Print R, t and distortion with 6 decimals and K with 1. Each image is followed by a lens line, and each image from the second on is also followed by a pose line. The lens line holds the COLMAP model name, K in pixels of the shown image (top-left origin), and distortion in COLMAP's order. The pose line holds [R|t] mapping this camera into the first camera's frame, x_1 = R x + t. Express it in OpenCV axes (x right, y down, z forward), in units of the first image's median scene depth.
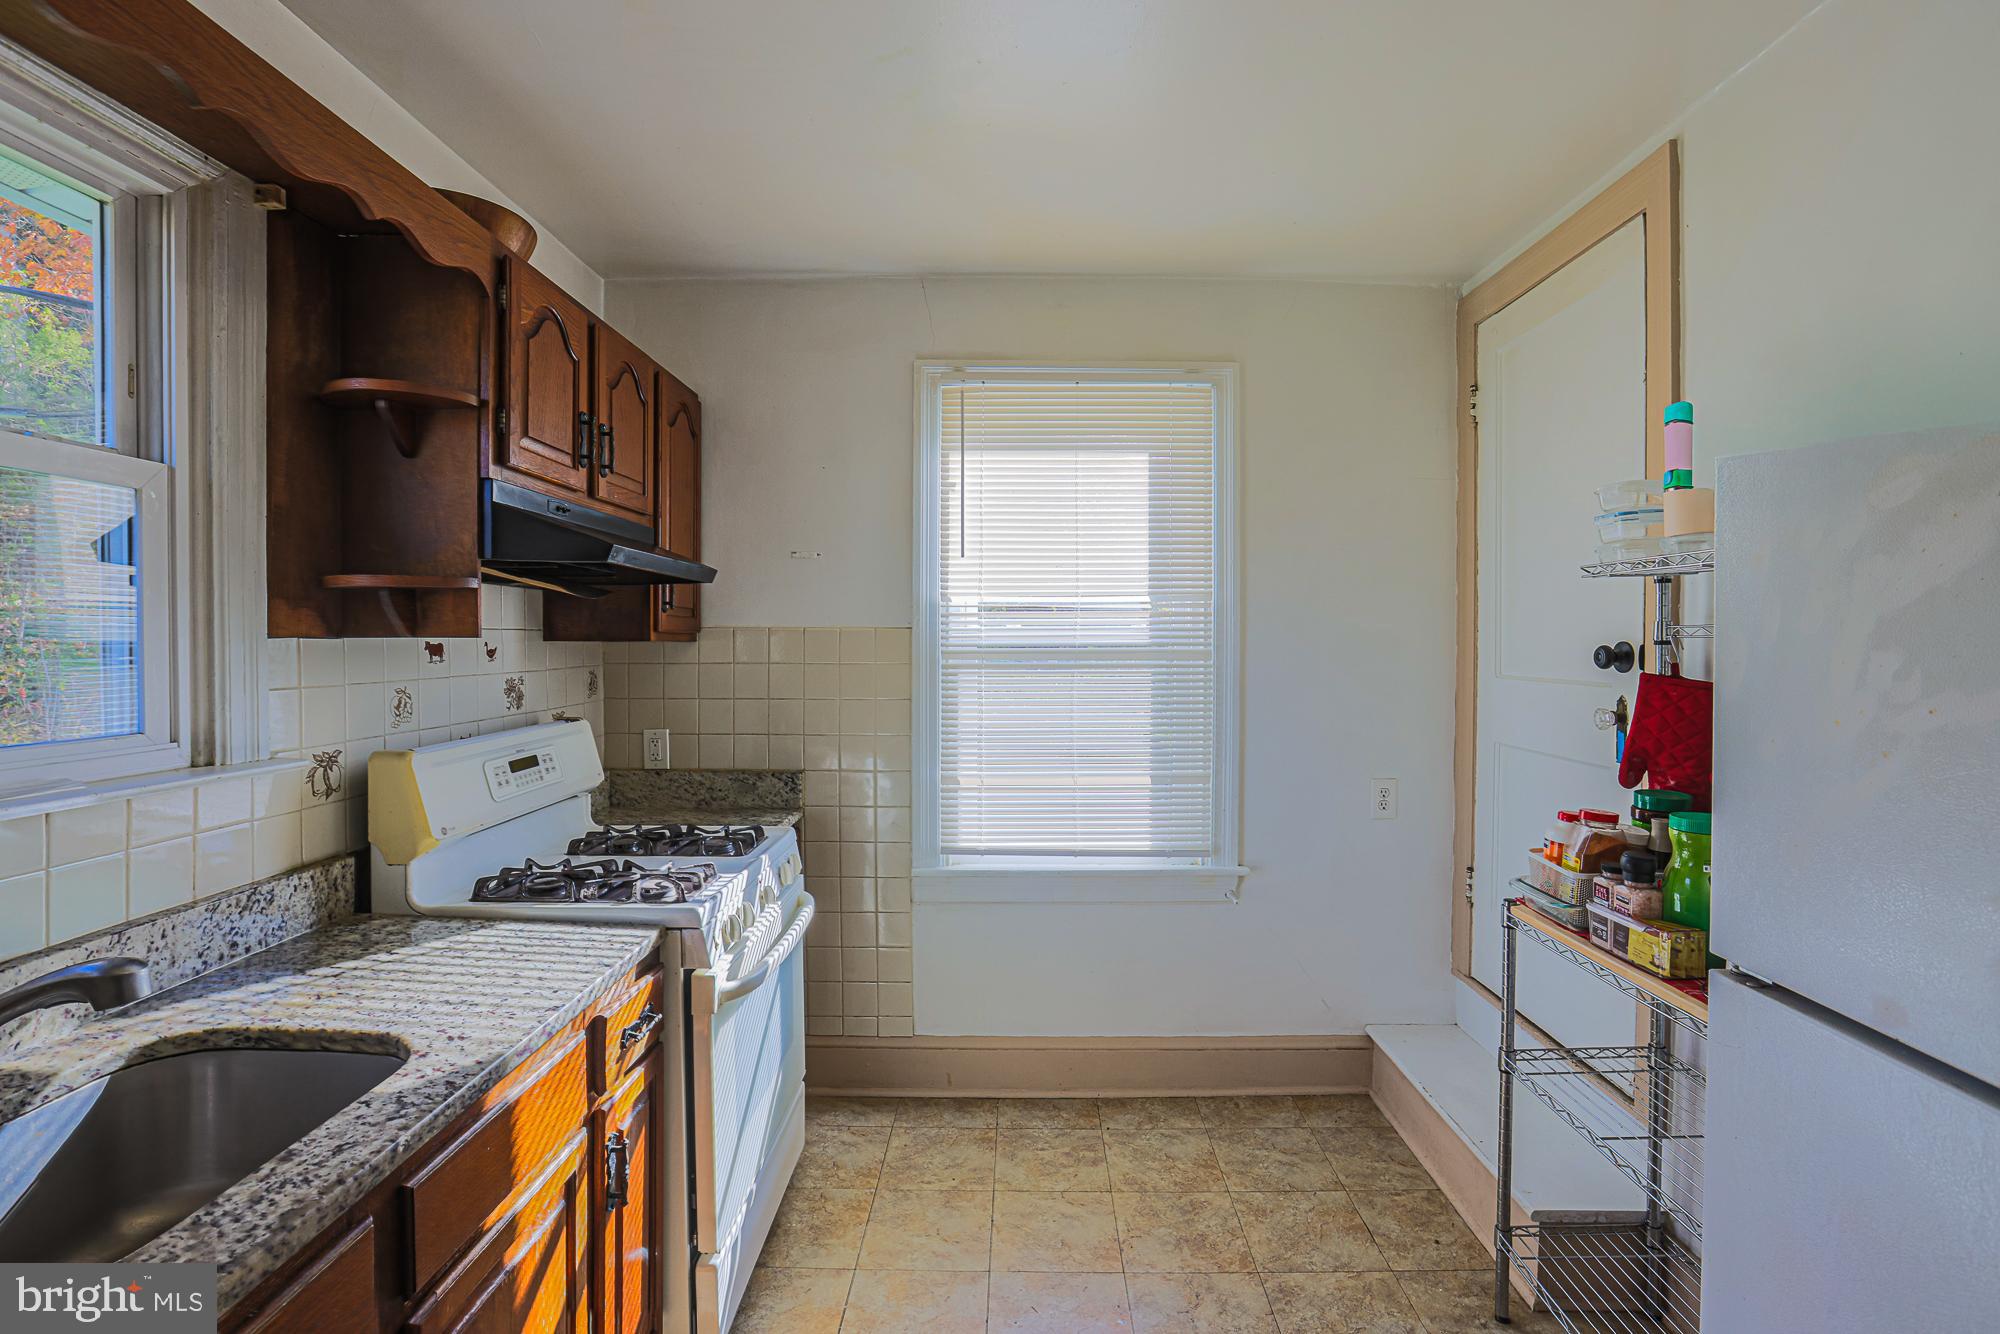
lens RADIAL K [[938.8, 0, 1000.0], [0, 938.8, 667.0], [0, 0, 1]] dist [-0.049642, 0.019198]
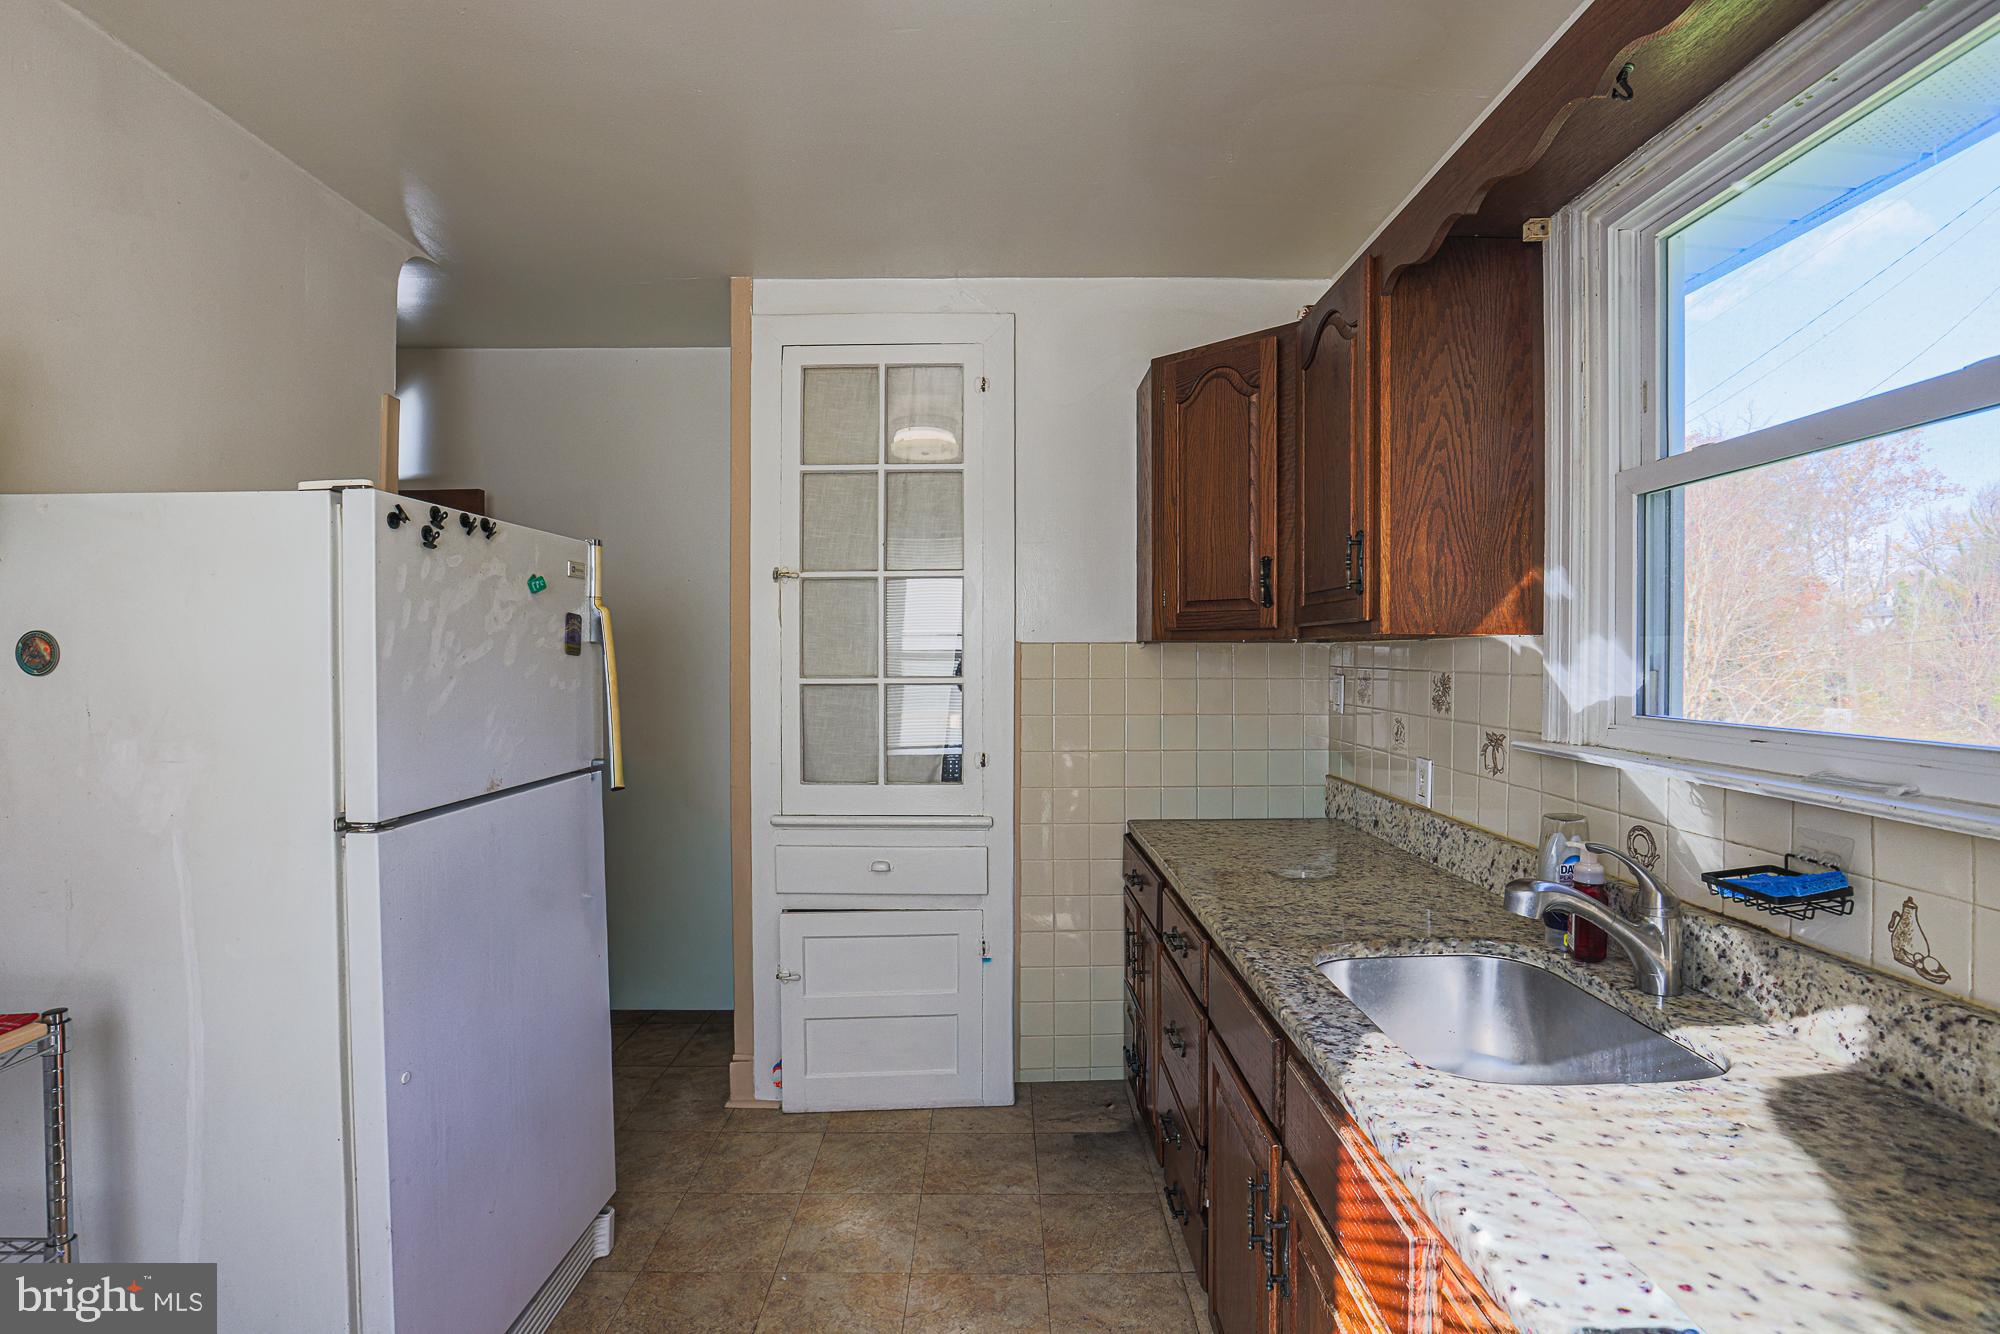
lens RADIAL K [[938.8, 0, 1000.0], [0, 938.8, 667.0], [0, 0, 1]] dist [-0.049642, 0.019198]
pose [[-0.999578, 0.003071, -0.028873, -0.235027], [0.002071, 0.999399, 0.034602, -0.003779], [0.028962, 0.034528, -0.998984, 2.333408]]
